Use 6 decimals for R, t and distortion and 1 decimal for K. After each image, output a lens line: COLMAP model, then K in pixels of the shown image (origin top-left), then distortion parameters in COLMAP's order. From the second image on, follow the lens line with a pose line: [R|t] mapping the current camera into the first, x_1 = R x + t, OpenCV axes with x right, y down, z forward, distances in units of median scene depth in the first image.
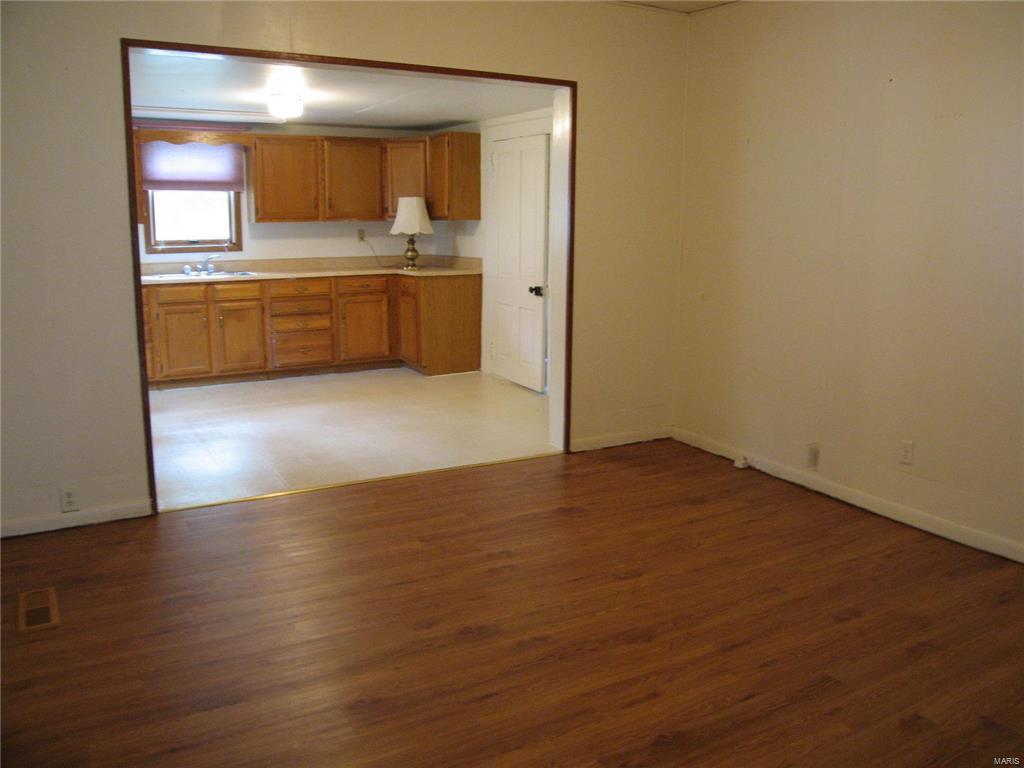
lens RADIAL K [[851.8, 0, 529.0], [0, 851.8, 384.5], [0, 0, 1]] dist [-0.136362, 0.097620]
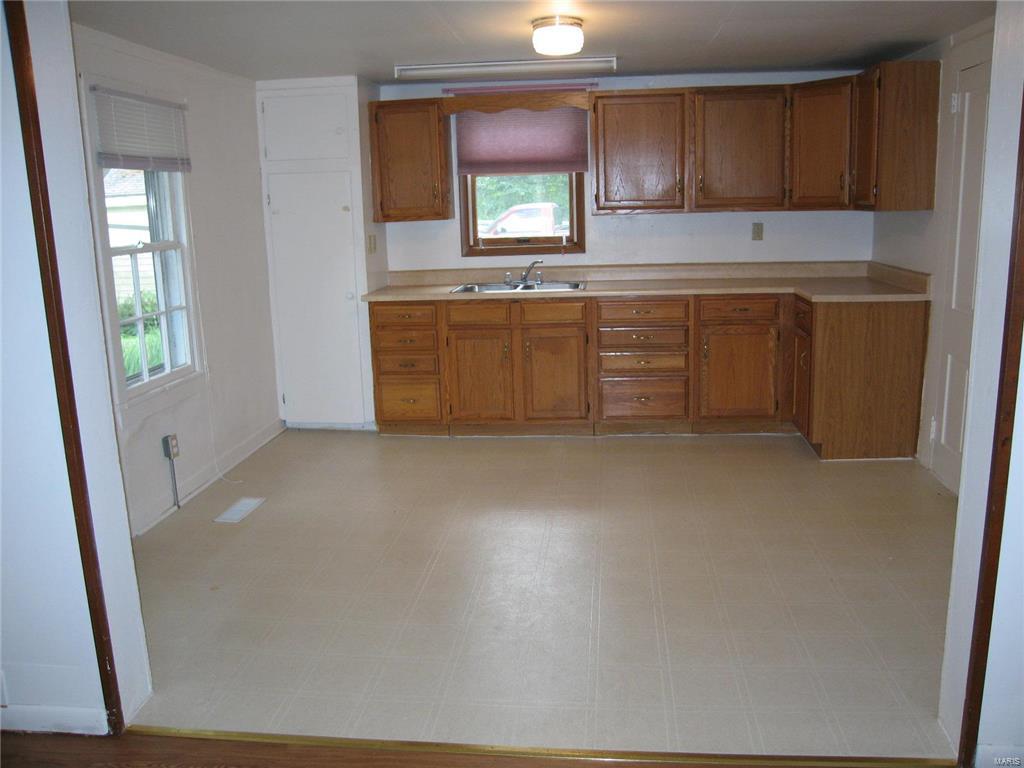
lens RADIAL K [[851.8, 0, 529.0], [0, 851.8, 384.5], [0, 0, 1]] dist [-0.136362, 0.097620]
pose [[0.814561, 0.096879, -0.571930, 0.055282], [-0.082869, 0.995277, 0.050566, -0.080176], [0.574127, 0.006206, 0.818742, 0.371338]]
